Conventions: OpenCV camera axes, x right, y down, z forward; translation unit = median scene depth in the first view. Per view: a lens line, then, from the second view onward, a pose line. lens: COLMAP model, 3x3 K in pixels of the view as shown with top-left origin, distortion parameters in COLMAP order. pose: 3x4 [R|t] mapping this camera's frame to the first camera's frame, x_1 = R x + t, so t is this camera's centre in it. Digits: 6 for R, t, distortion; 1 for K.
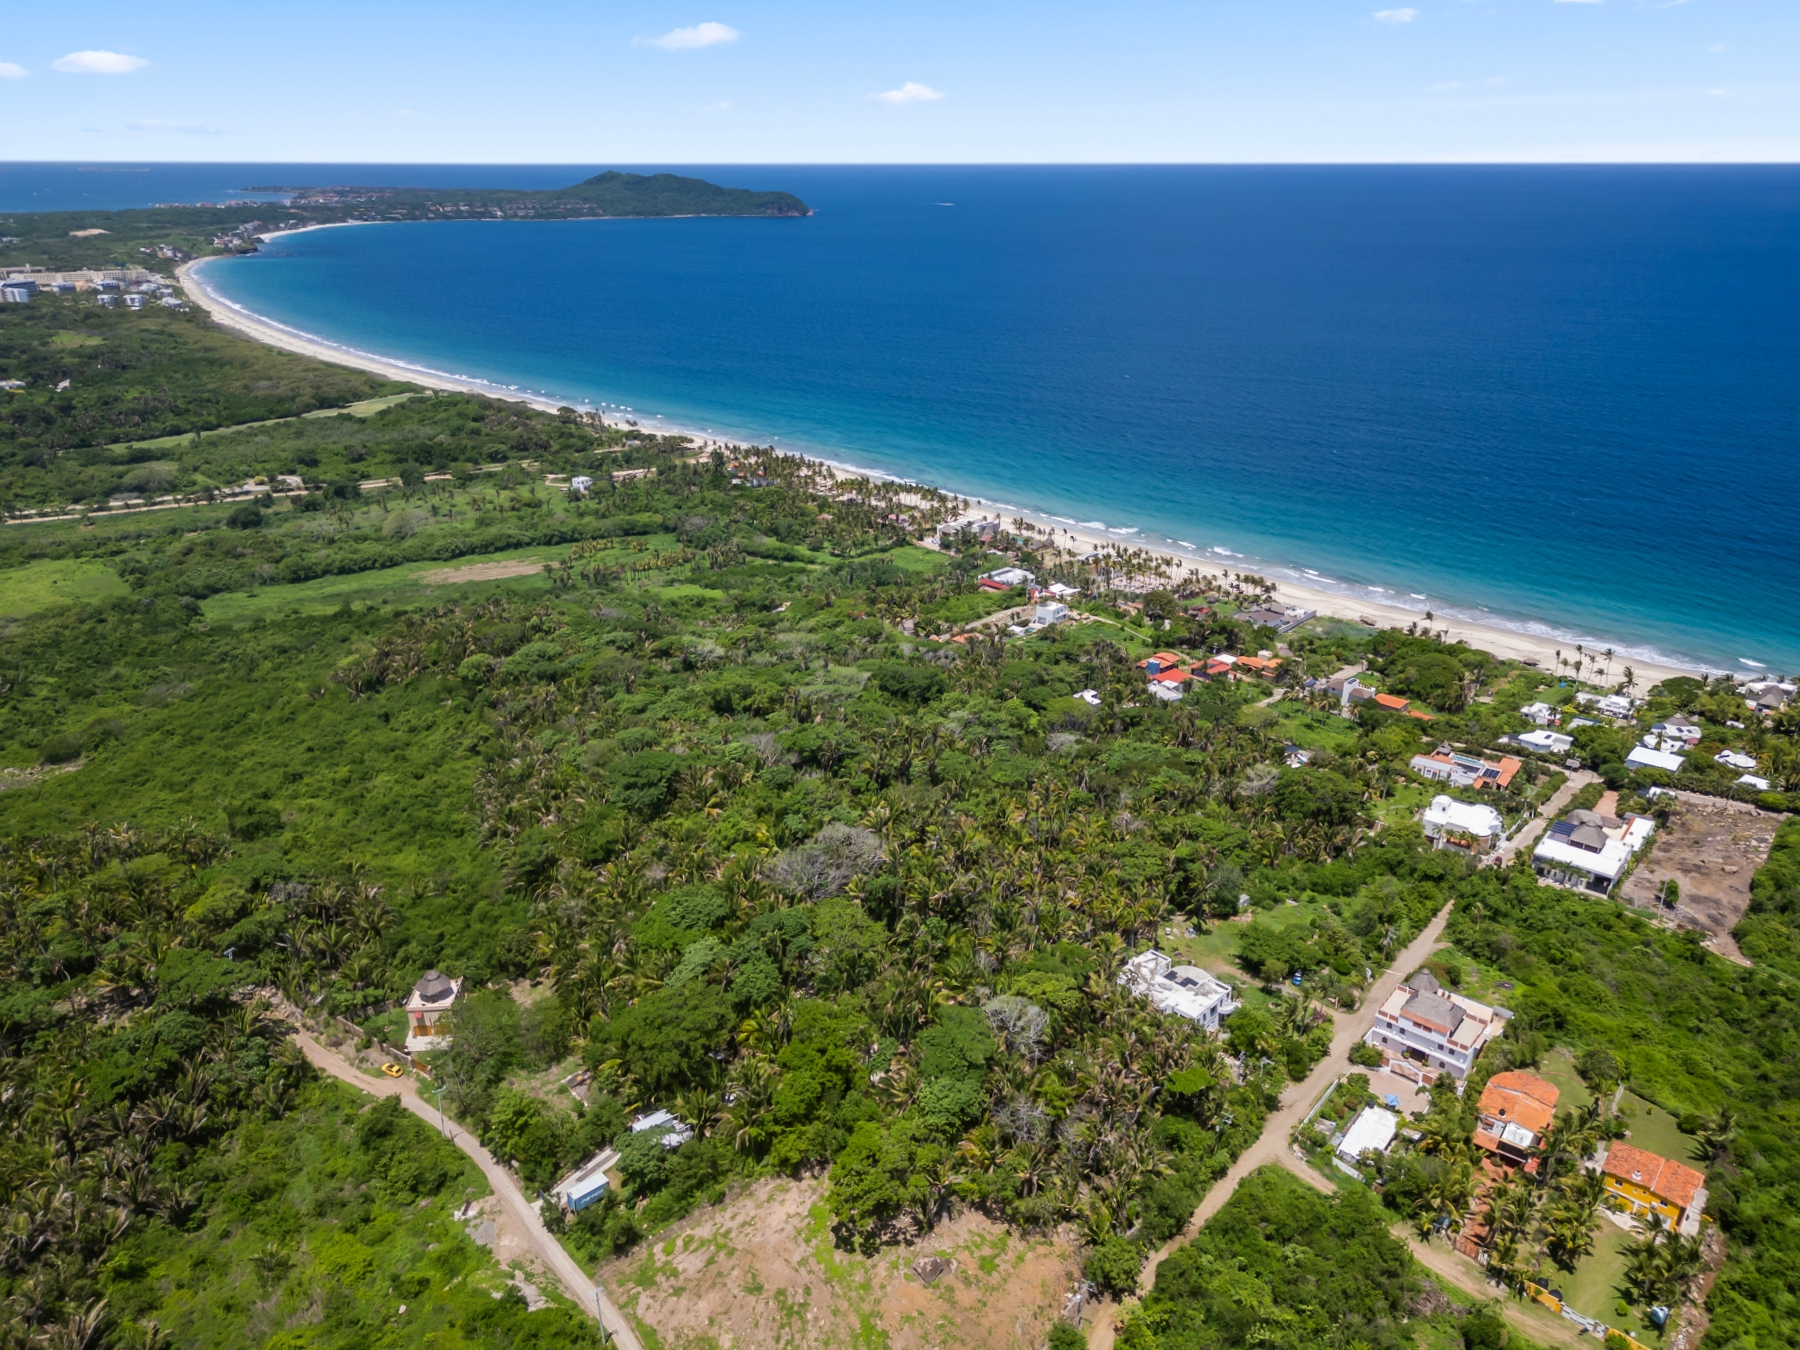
lens RADIAL K [[1245.9, 0, 897.2], [0, 1245.9, 708.3], [0, 0, 1]] dist [0.093422, -0.088531]
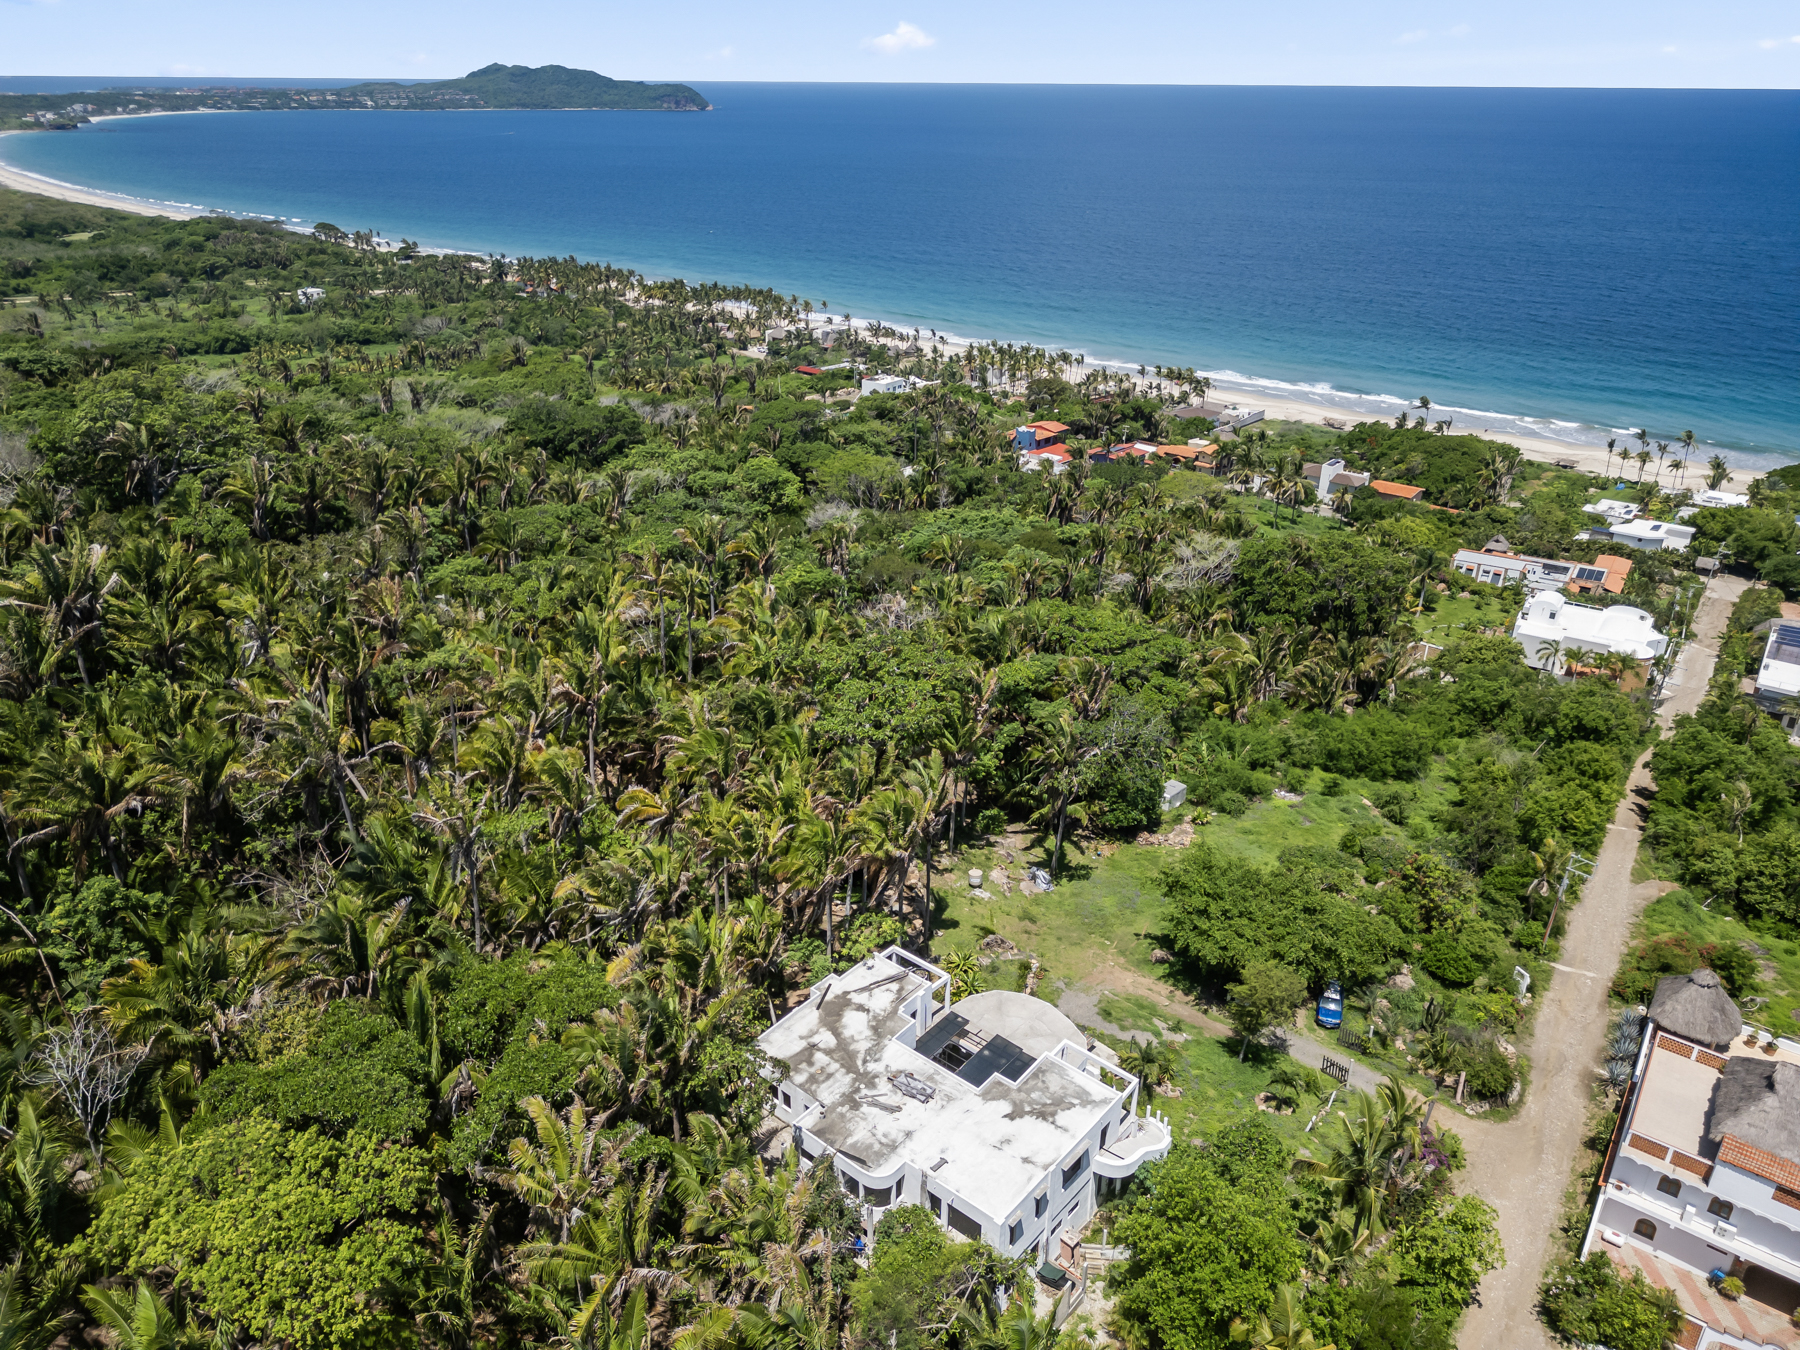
lens RADIAL K [[1245.9, 0, 897.2], [0, 1245.9, 708.3], [0, 0, 1]] dist [0.093422, -0.088531]
pose [[0.998052, -0.022749, 0.058088, 0.109891], [0.019359, 0.998113, 0.058269, 0.067101], [-0.059304, -0.057031, 0.996609, 0.404935]]
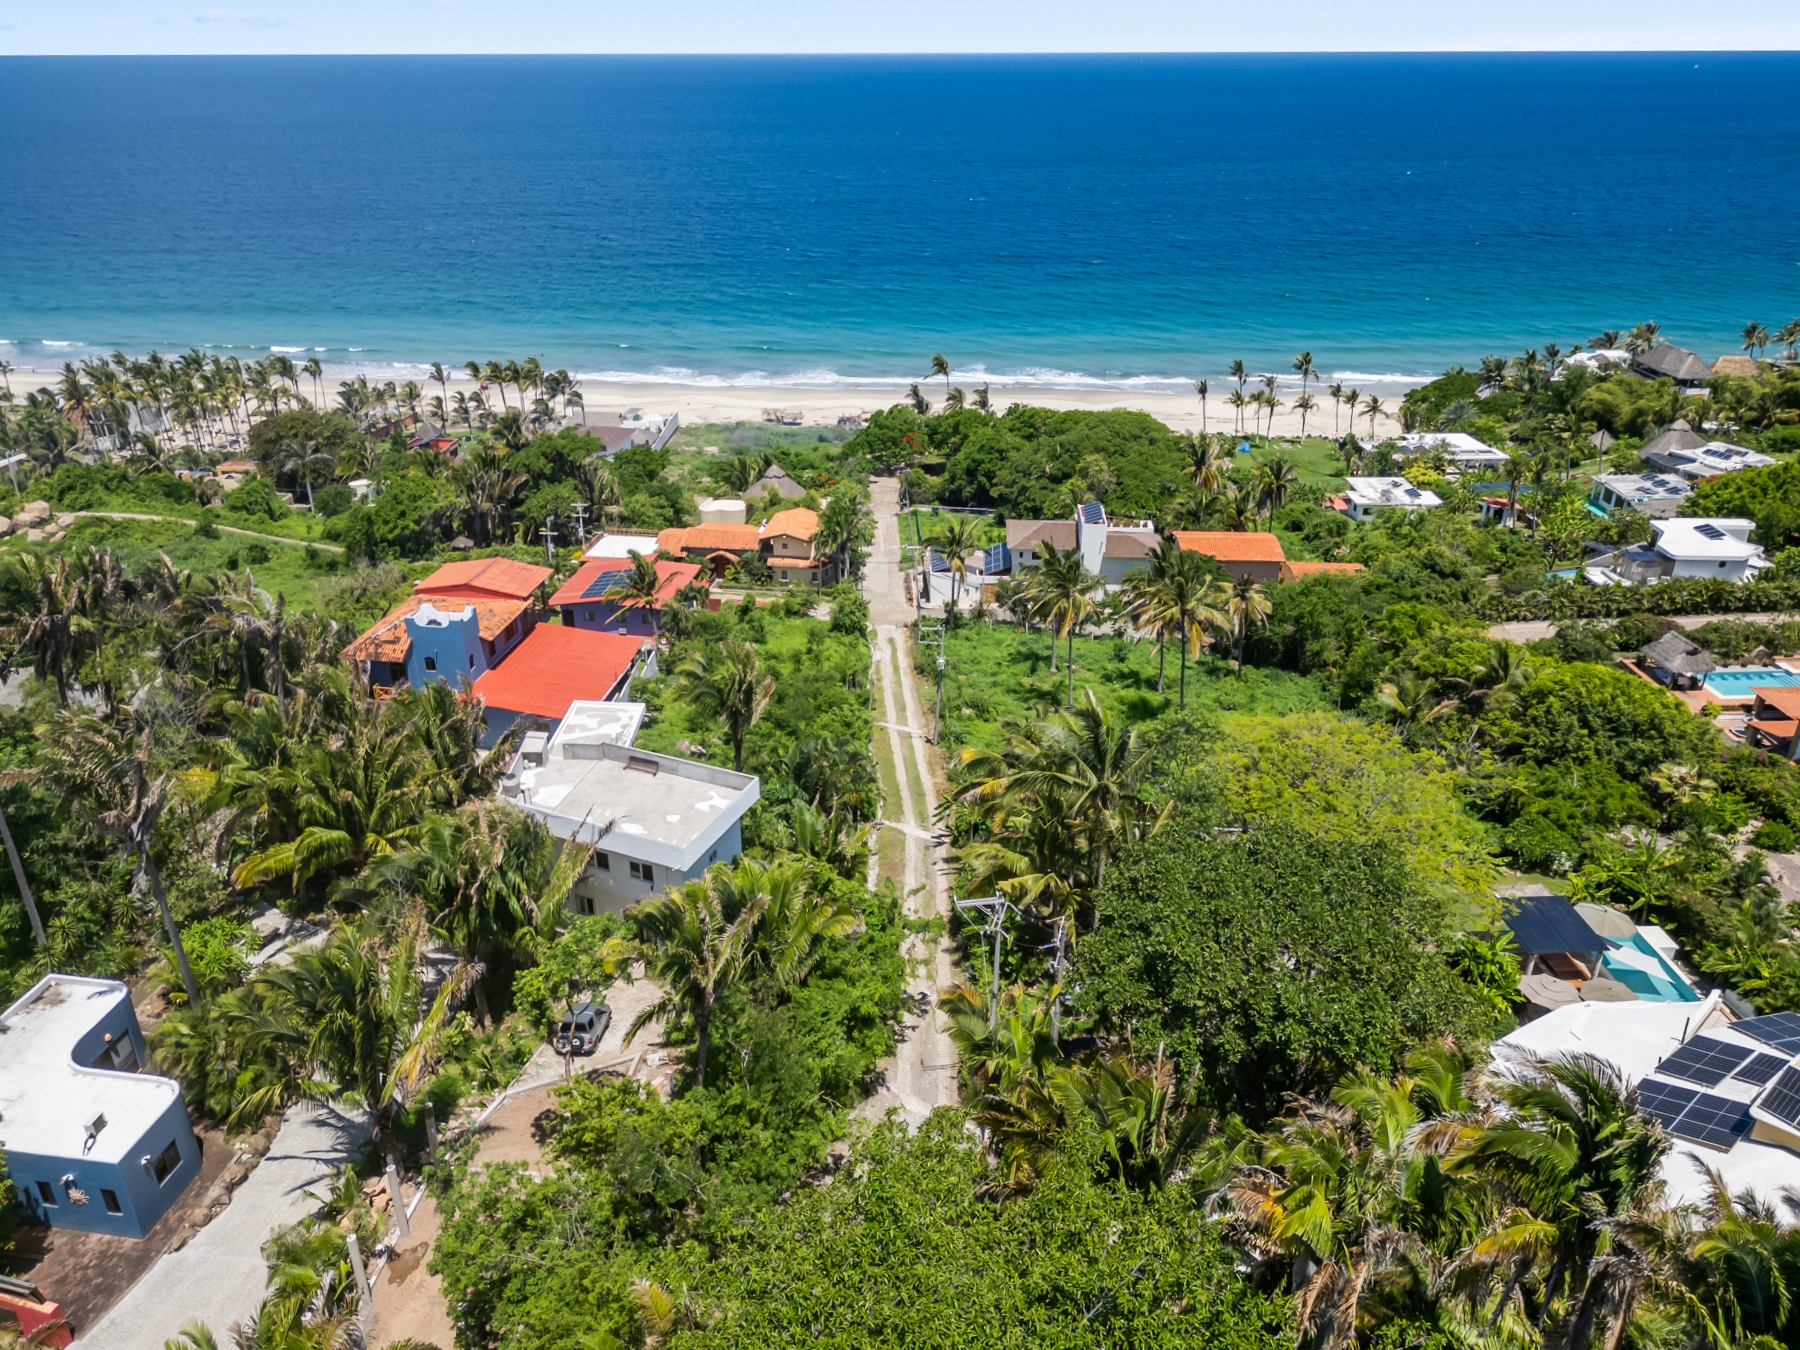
lens RADIAL K [[1305.7, 0, 900.0], [0, 1305.7, 675.0], [0, 0, 1]] dist [0.040518, 0.000211]
pose [[0.769038, -0.279793, 0.574714, 0.154425], [0.258397, 0.958451, 0.120844, -0.037416], [-0.584647, 0.055571, 0.809383, 0.859962]]
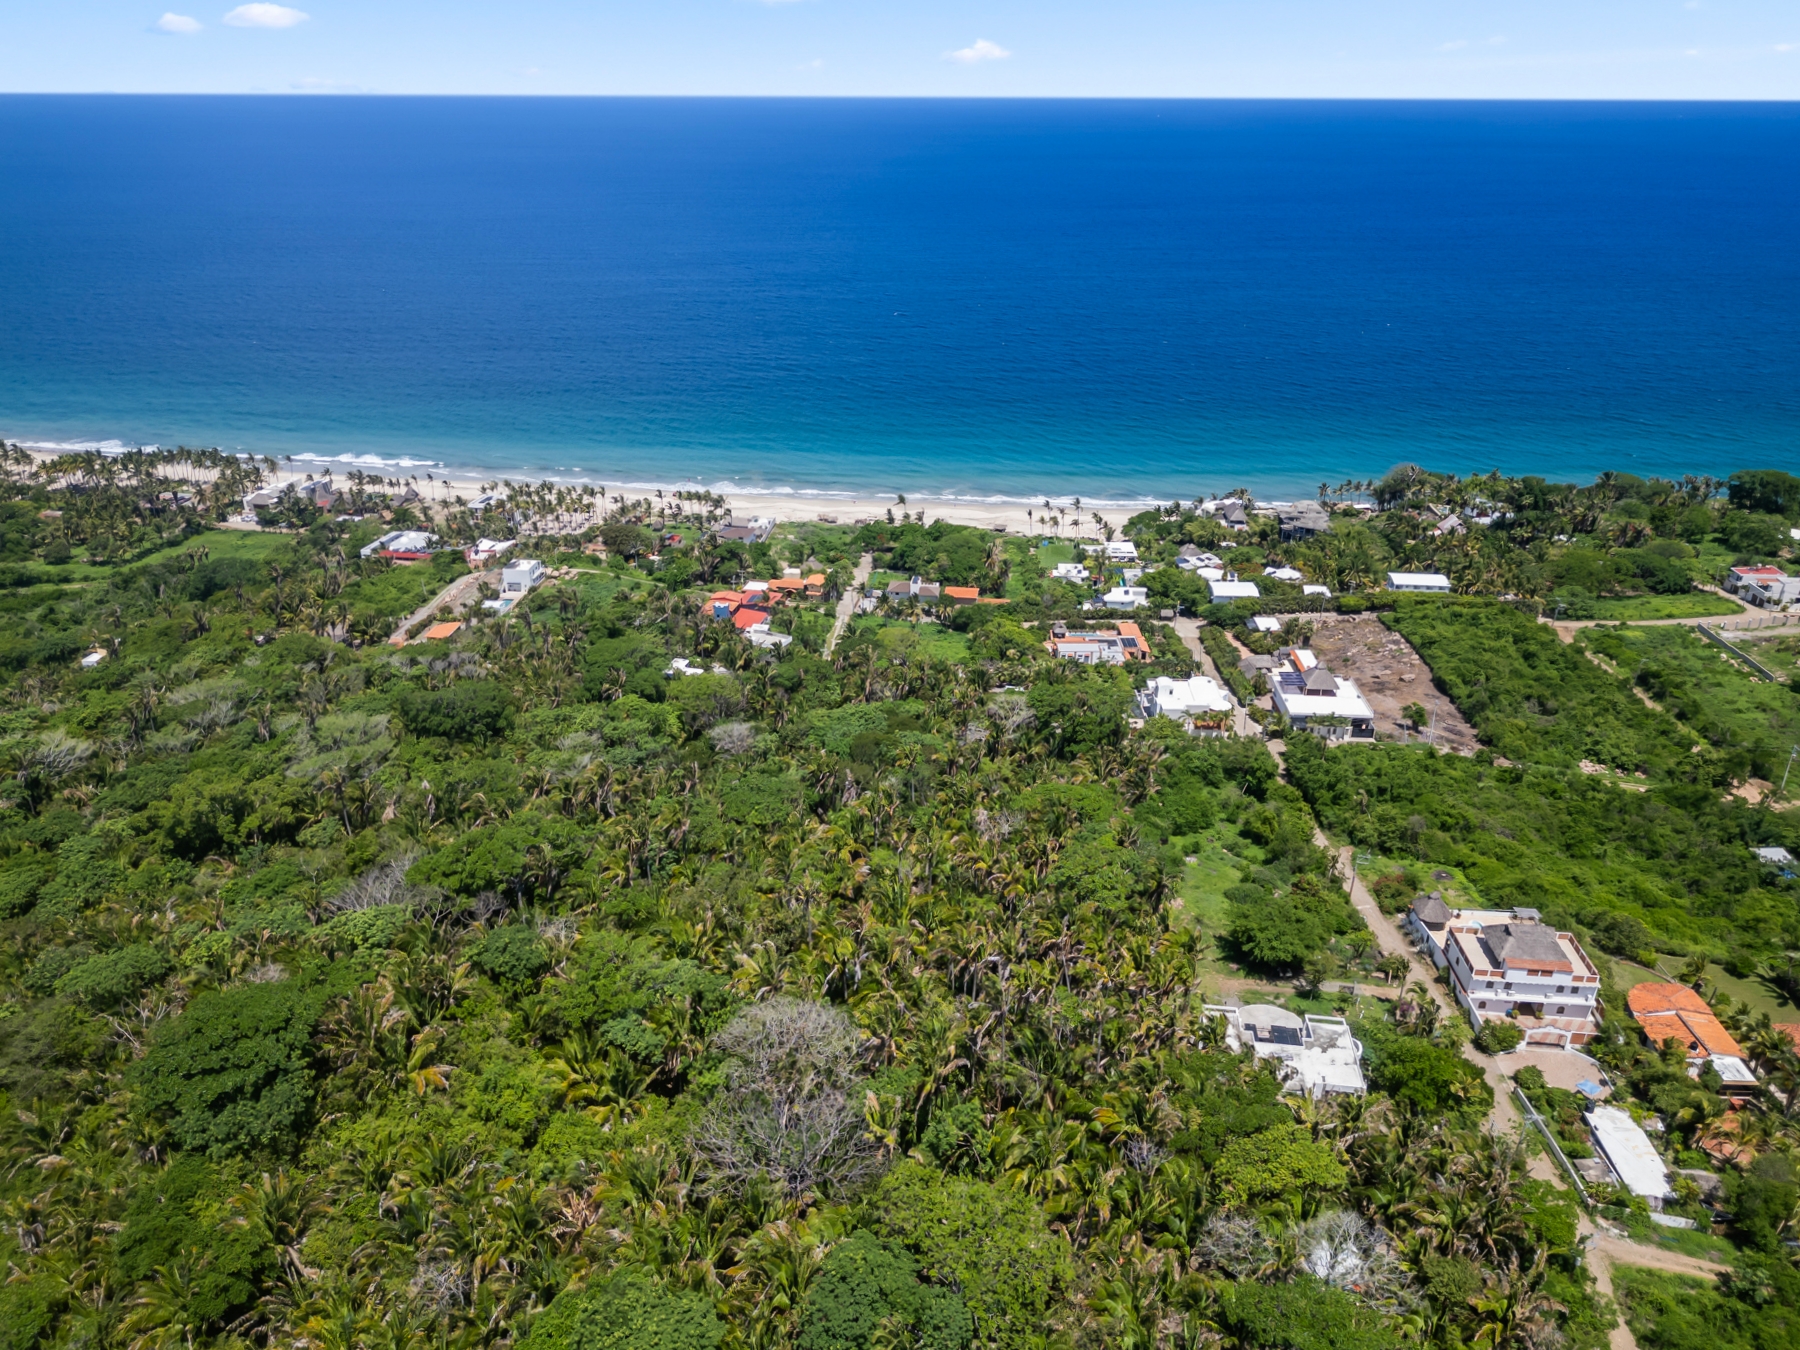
lens RADIAL K [[1245.9, 0, 897.2], [0, 1245.9, 708.3], [0, 0, 1]] dist [0.093422, -0.088531]
pose [[0.811733, -0.258917, 0.523499, -0.136299], [0.233944, 0.965454, 0.114751, -0.041391], [-0.535126, 0.029322, 0.844263, 0.308500]]
